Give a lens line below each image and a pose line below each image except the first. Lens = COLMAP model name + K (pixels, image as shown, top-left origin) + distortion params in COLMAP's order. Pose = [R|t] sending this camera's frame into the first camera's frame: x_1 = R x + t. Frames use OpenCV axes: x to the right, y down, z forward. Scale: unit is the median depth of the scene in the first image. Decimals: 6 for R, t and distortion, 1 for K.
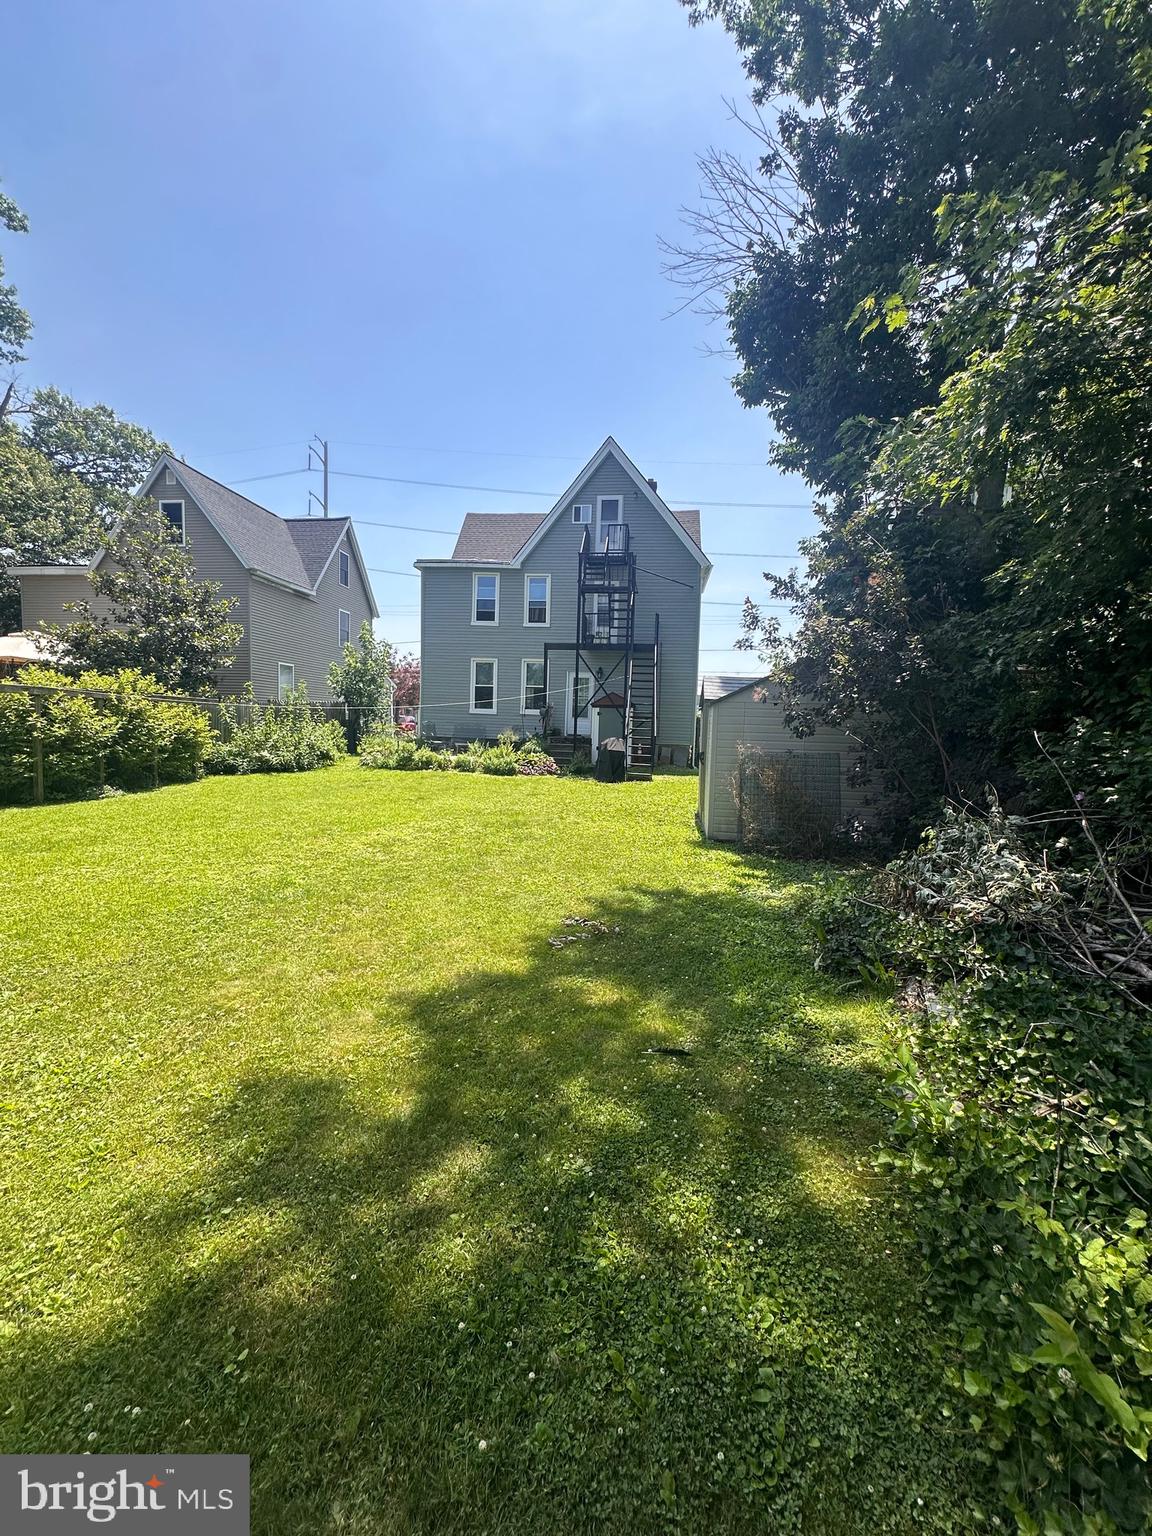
lens RADIAL K [[614.6, 0, 576.6], [0, 614.6, 769.3], [0, 0, 1]] dist [-0.004443, 0.001057]
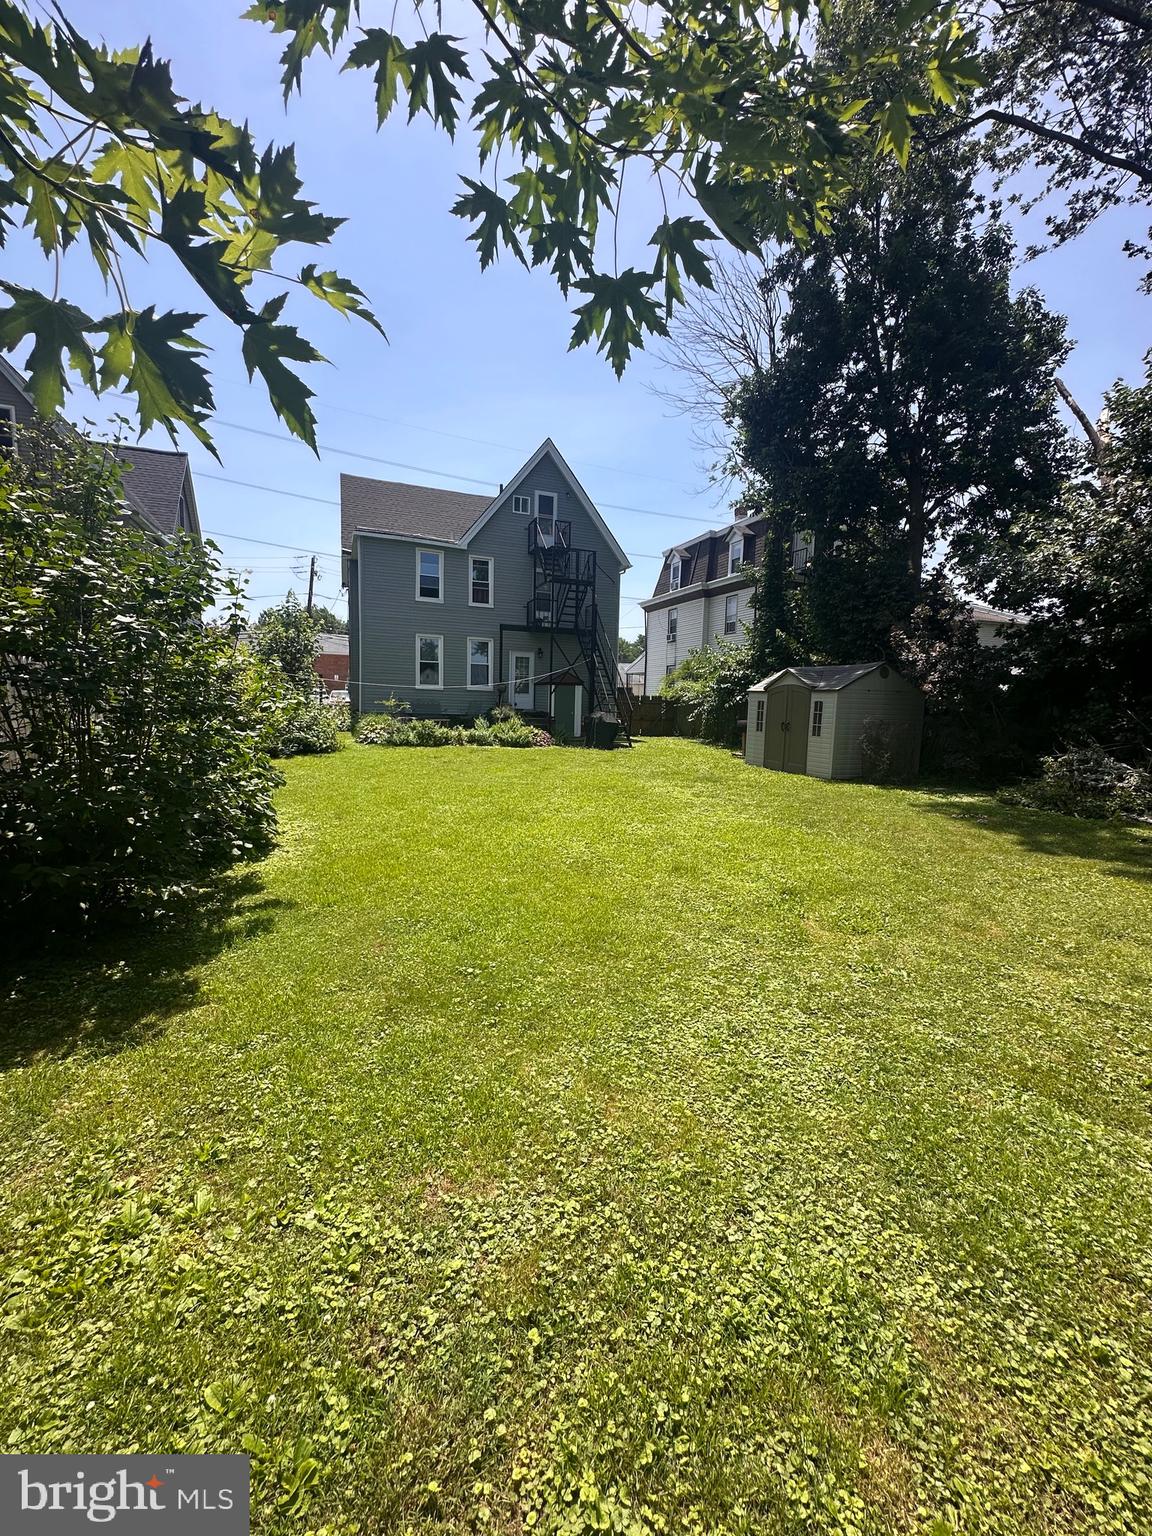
lens RADIAL K [[614.6, 0, 561.6], [0, 614.6, 764.8], [0, 0, 1]] dist [-0.004443, 0.001057]
pose [[0.885373, -0.054070, 0.461727, -0.458339], [0.033213, 0.998032, 0.053187, -0.012695], [-0.463694, -0.031755, 0.885426, -0.009386]]
